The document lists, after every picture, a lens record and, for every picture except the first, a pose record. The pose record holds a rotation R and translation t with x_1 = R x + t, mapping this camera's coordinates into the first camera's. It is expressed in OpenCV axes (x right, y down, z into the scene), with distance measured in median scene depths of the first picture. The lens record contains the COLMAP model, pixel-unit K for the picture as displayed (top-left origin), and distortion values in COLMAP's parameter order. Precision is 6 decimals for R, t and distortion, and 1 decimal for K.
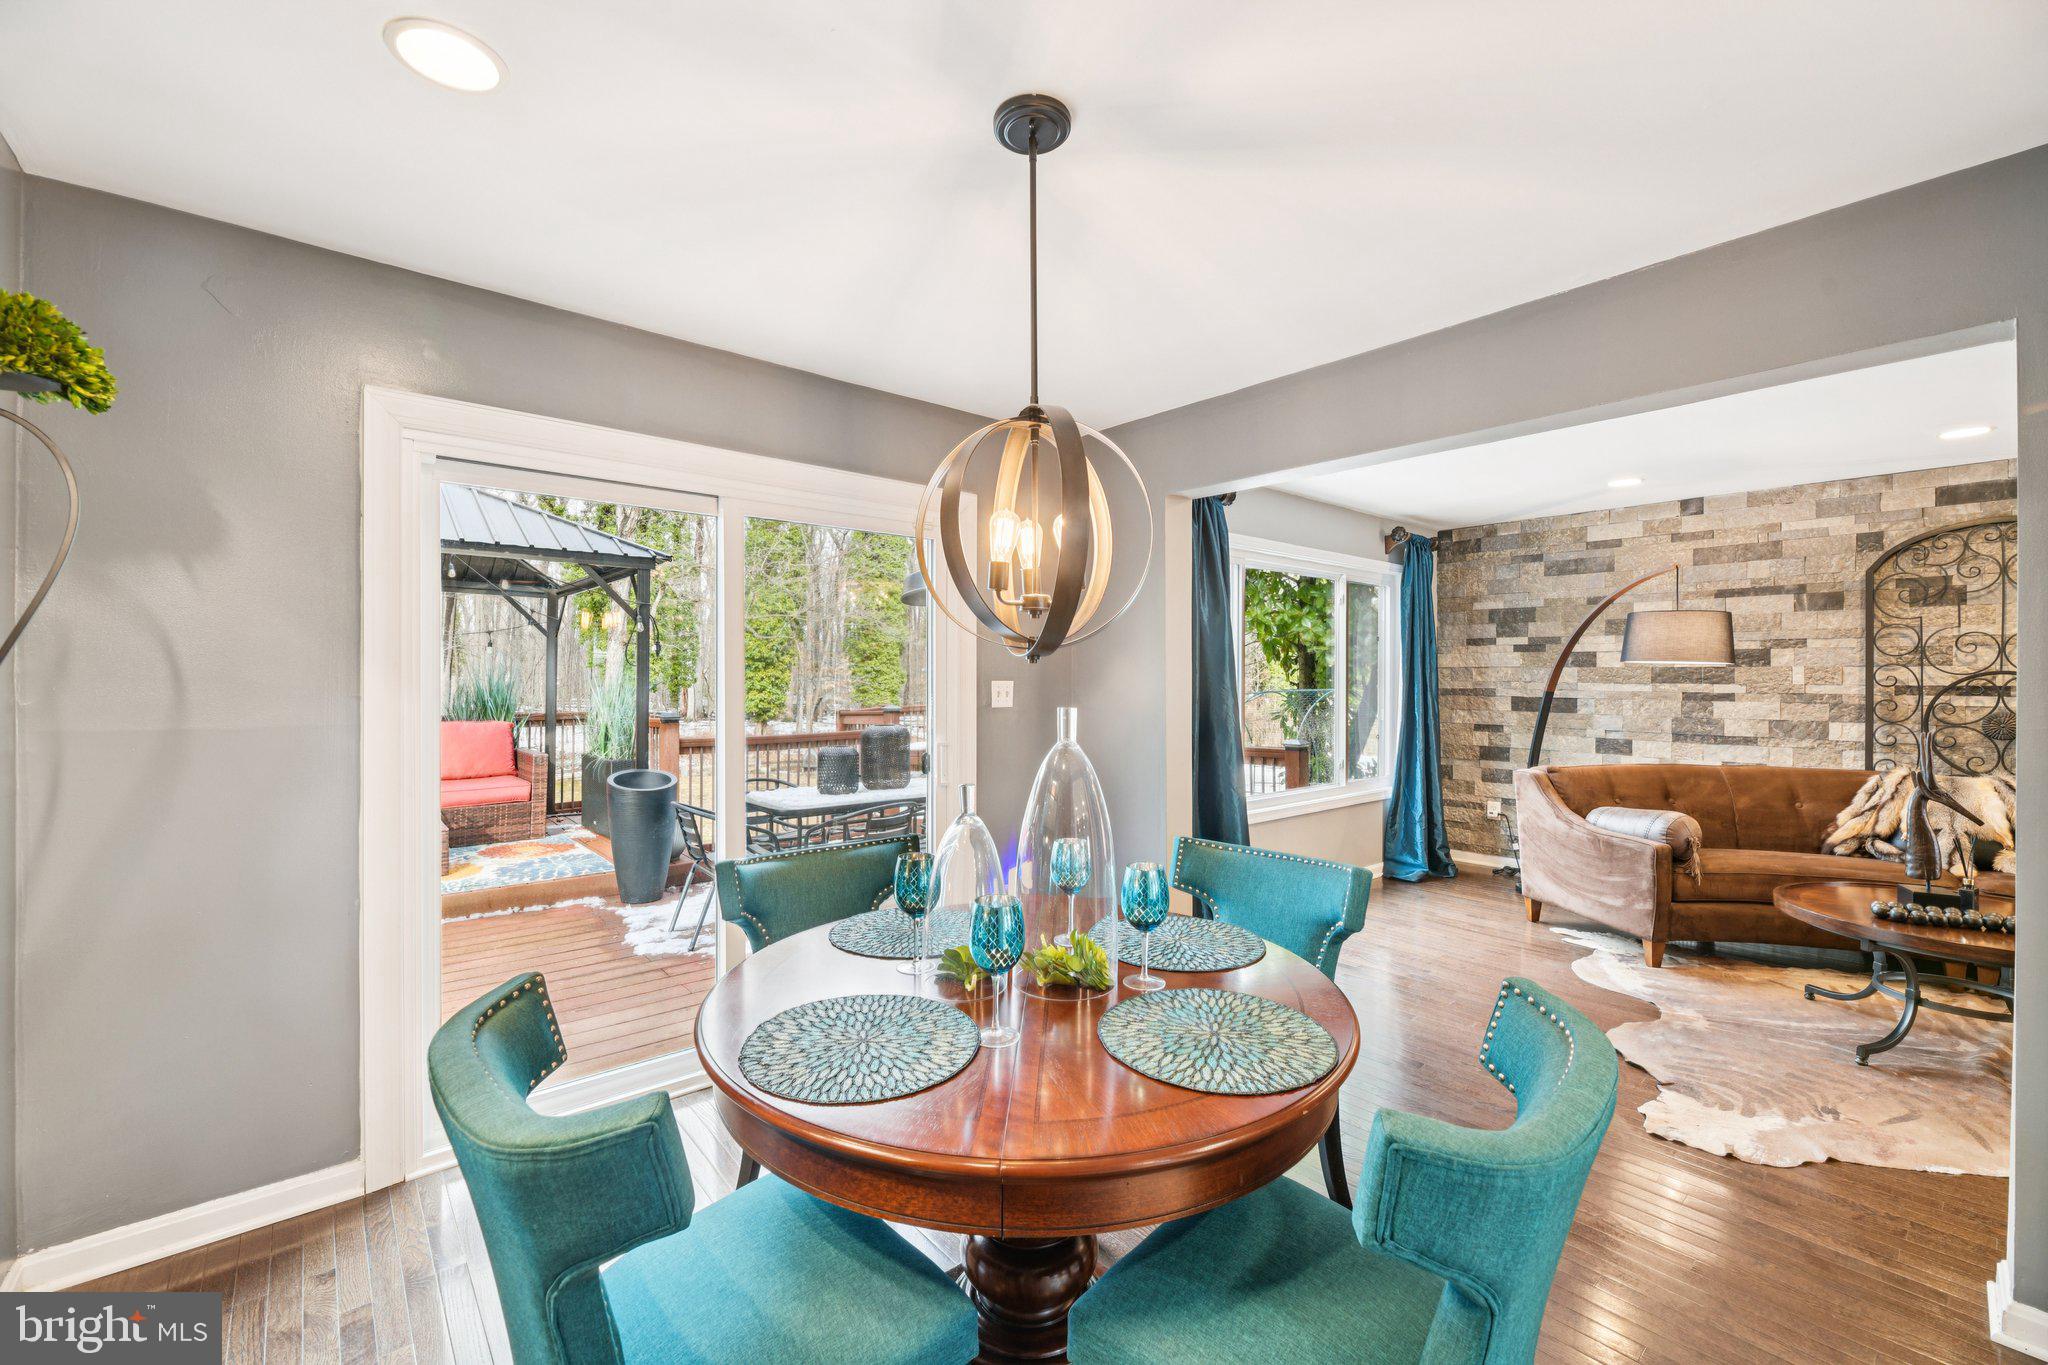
lens RADIAL K [[855.7, 0, 1021.5], [0, 855.7, 674.3], [0, 0, 1]] dist [0.005656, -0.002260]
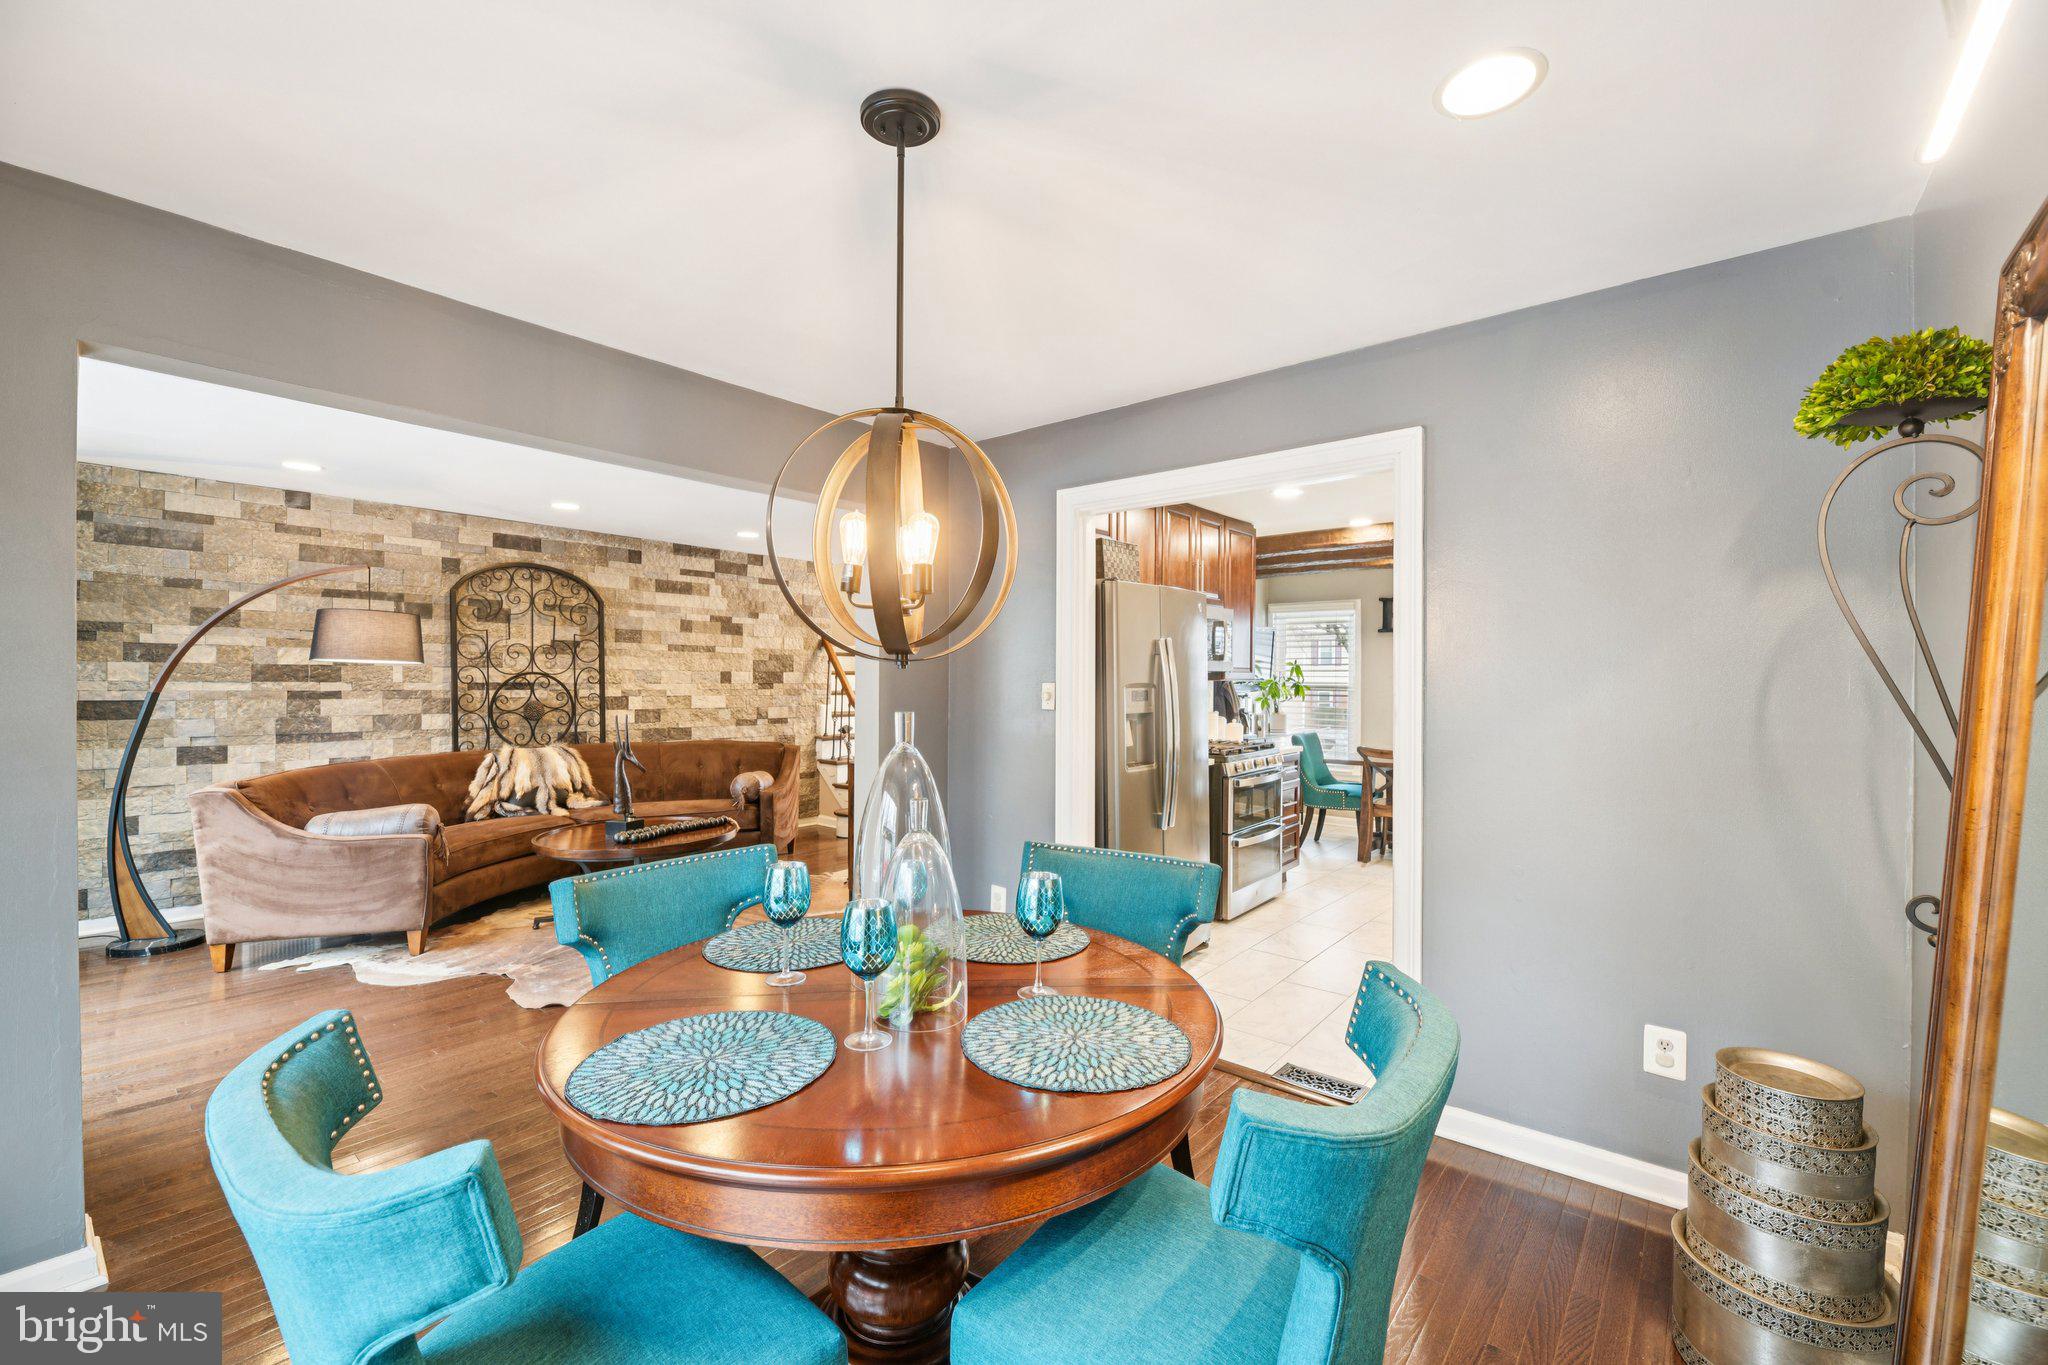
lens RADIAL K [[855.7, 0, 1022.7], [0, 855.7, 685.2], [0, 0, 1]] dist [0.005656, -0.002260]
pose [[-0.166353, -0.008216, 0.986032, -0.345784], [-0.008468, 0.999940, 0.006904, 0.001196], [-0.986030, -0.007201, -0.166412, 0.383752]]
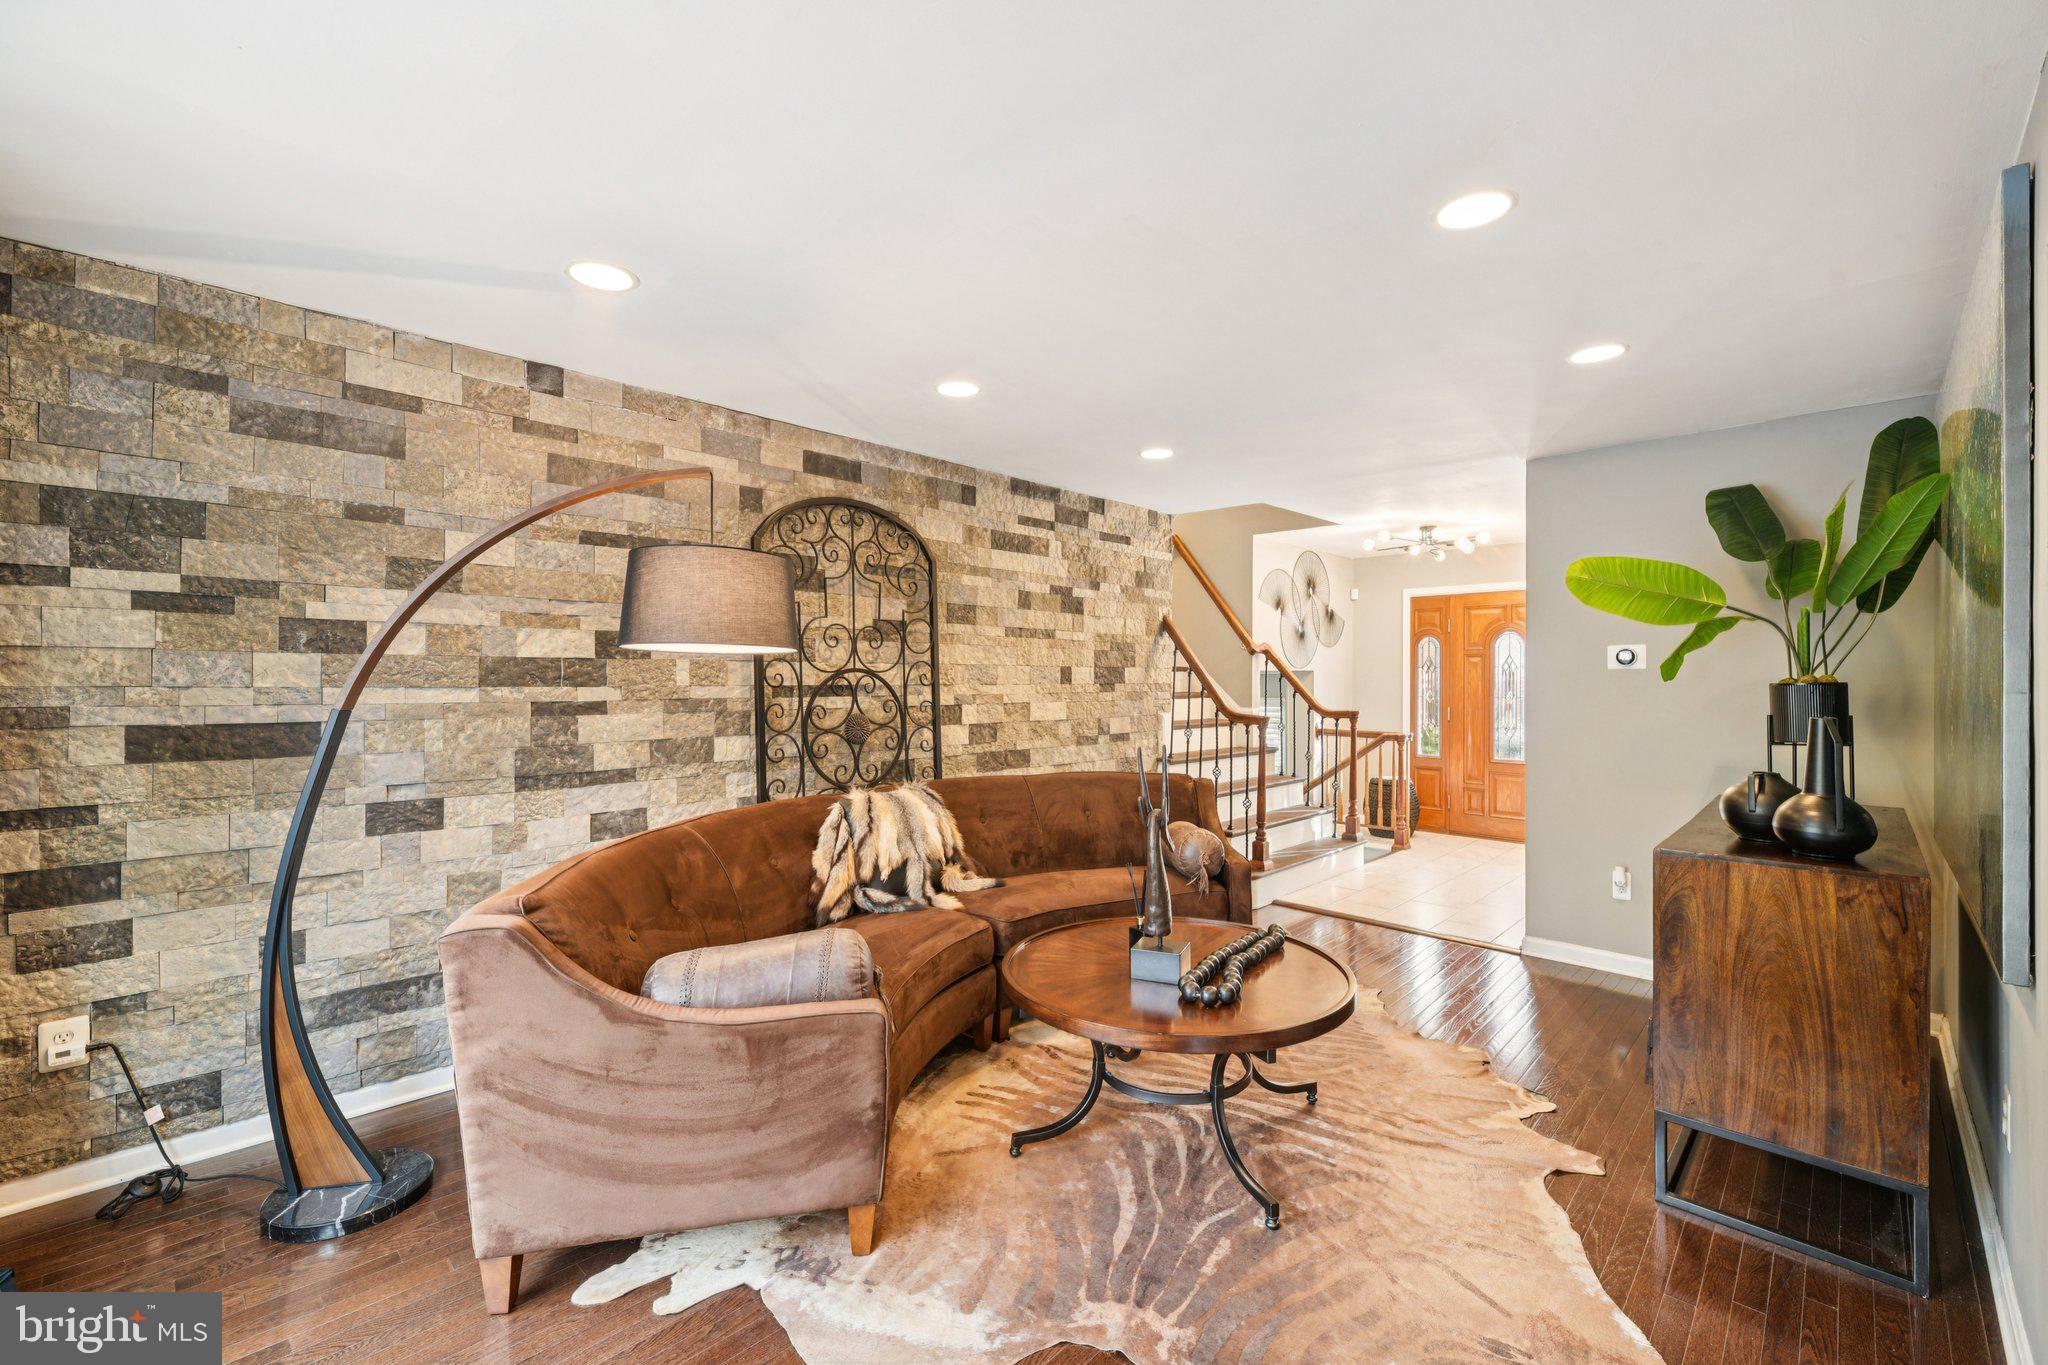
lens RADIAL K [[855.7, 0, 1003.2], [0, 855.7, 681.5], [0, 0, 1]] dist [0.005656, -0.002260]
pose [[-0.098693, -0.007518, 0.995089, 0.194780], [-0.003301, 0.999968, 0.007227, 0.002598], [-0.995112, -0.002571, -0.098715, 0.821816]]
